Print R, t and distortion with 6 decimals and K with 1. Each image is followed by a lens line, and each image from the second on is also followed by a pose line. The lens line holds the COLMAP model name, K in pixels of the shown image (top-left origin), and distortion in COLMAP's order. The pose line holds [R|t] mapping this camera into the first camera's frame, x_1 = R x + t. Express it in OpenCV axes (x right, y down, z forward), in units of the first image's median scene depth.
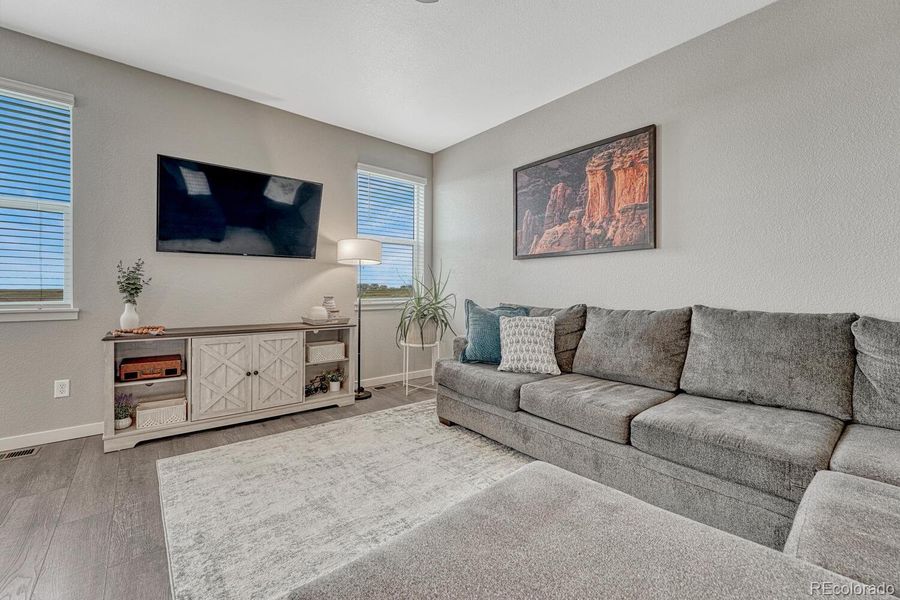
lens RADIAL K [[376.3, 0, 445.9], [0, 376.3, 291.3], [0, 0, 1]] dist [-0.010169, 0.000002]
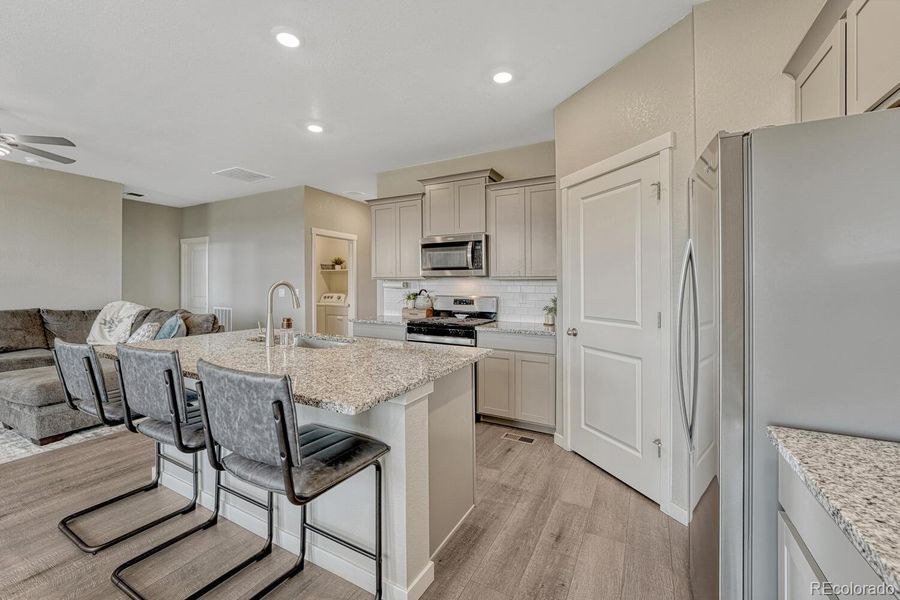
lens RADIAL K [[370.6, 0, 446.1], [0, 370.6, 285.8], [0, 0, 1]] dist [-0.011054, 0.000258]
pose [[-0.375334, -0.006563, 0.926866, -1.403331], [-0.005210, 0.999974, 0.004971, -0.075418], [-0.926875, -0.002963, -0.375359, -0.392787]]
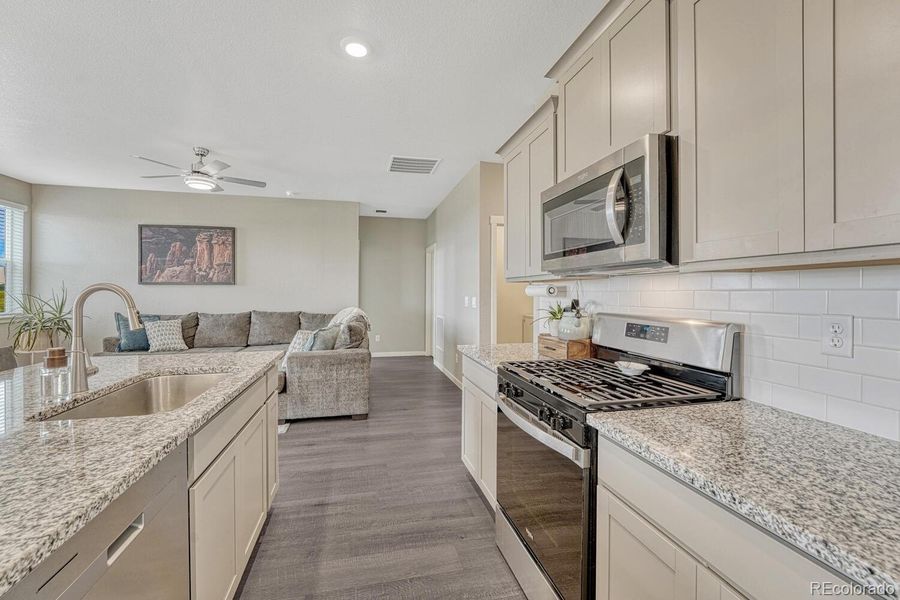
lens RADIAL K [[380.1, 0, 446.6], [0, 380.1, 291.1], [0, 0, 1]] dist [-0.011986, 0.000504]
pose [[0.444849, -0.000654, 0.895605, -0.774969], [0.000846, 1.000000, 0.000310, -0.070345], [-0.895605, 0.000620, 0.444850, -0.968764]]
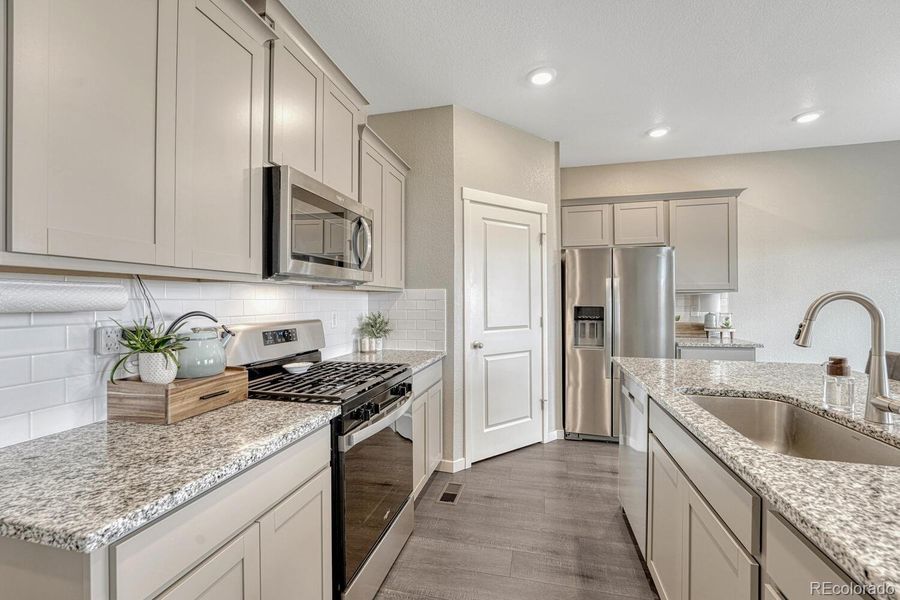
lens RADIAL K [[377.6, 0, 446.6], [0, 377.6, 300.1], [0, 0, 1]] dist [-0.009942, -0.000224]
pose [[-0.804737, -0.005833, -0.593602, 0.029838], [-0.004625, 0.999983, -0.003556, -0.068164], [0.593613, -0.000116, -0.804751, -0.301340]]
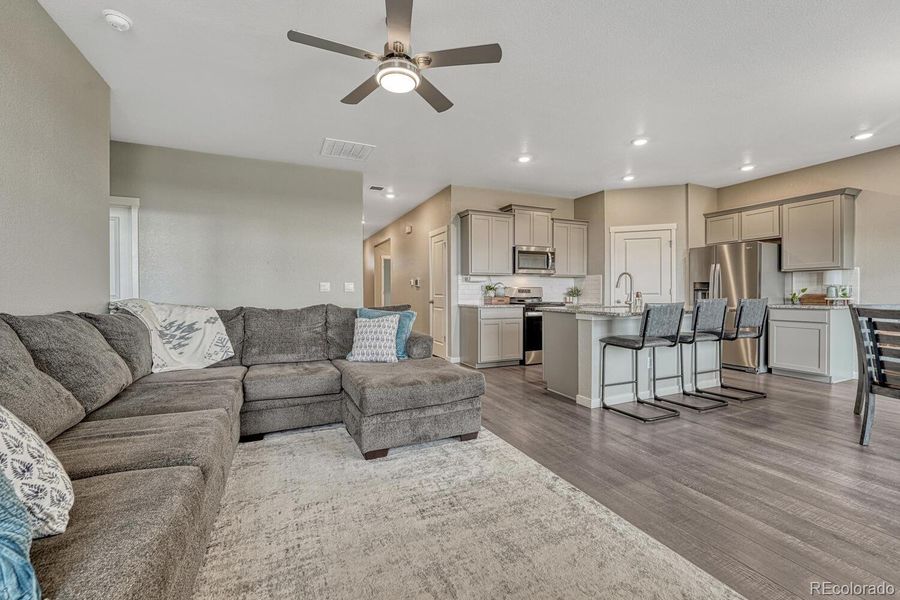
lens RADIAL K [[370.2, 0, 448.2], [0, 370.2, 296.8], [0, 0, 1]] dist [-0.010131, 0.000279]
pose [[-0.964065, -0.005566, 0.265610, -0.265360], [-0.001632, 0.999886, 0.015027, -0.006049], [-0.265663, 0.014053, -0.963964, 1.162755]]
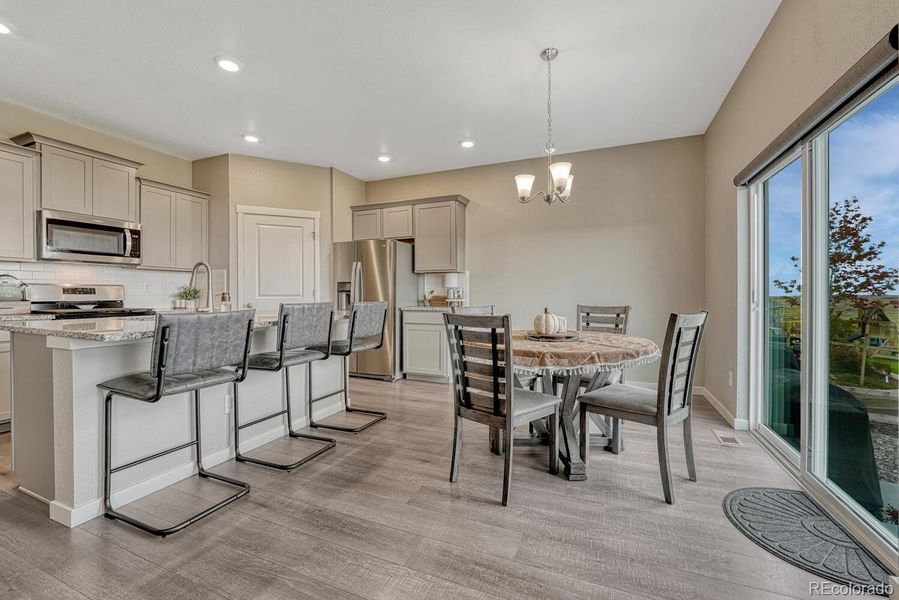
lens RADIAL K [[374.2, 0, 447.5], [0, 374.2, 296.9], [0, 0, 1]] dist [-0.010280, 0.000180]
pose [[-0.888885, -0.002115, -0.458125, -0.653680], [-0.006345, 0.999950, 0.007695, -0.005341], [0.458086, 0.009747, -0.888855, 0.695239]]
